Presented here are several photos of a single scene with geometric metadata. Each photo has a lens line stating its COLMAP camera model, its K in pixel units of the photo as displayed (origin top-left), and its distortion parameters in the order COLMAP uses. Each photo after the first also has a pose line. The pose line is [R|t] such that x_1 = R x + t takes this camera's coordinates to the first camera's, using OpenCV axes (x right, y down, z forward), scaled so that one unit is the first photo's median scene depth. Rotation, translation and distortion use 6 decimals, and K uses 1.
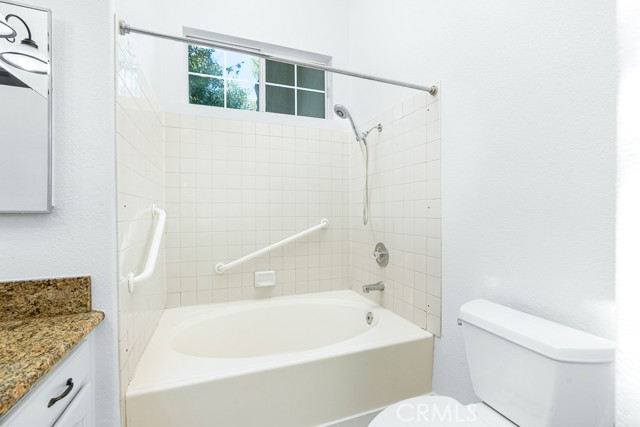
lens RADIAL K [[289.0, 0, 320.3], [0, 289.0, 215.2], [0, 0, 1]] dist [-0.007622, 0.001864]
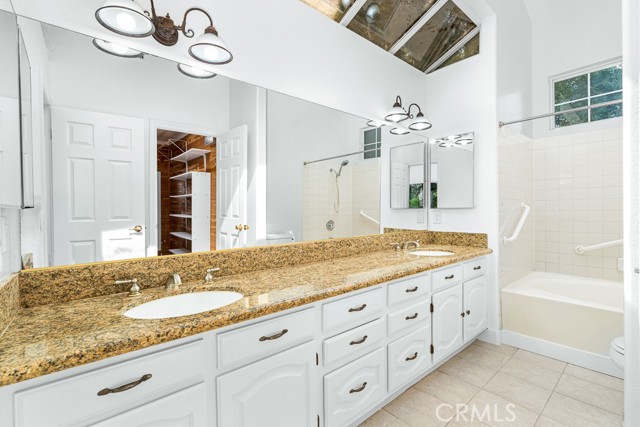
lens RADIAL K [[289.0, 0, 319.6], [0, 289.0, 212.0], [0, 0, 1]] dist [-0.007622, 0.001864]
pose [[0.339714, 0.012293, -0.940448, 0.837117], [-0.000363, 0.999916, 0.012939, -0.004551], [0.940529, -0.004054, 0.339690, -0.963167]]
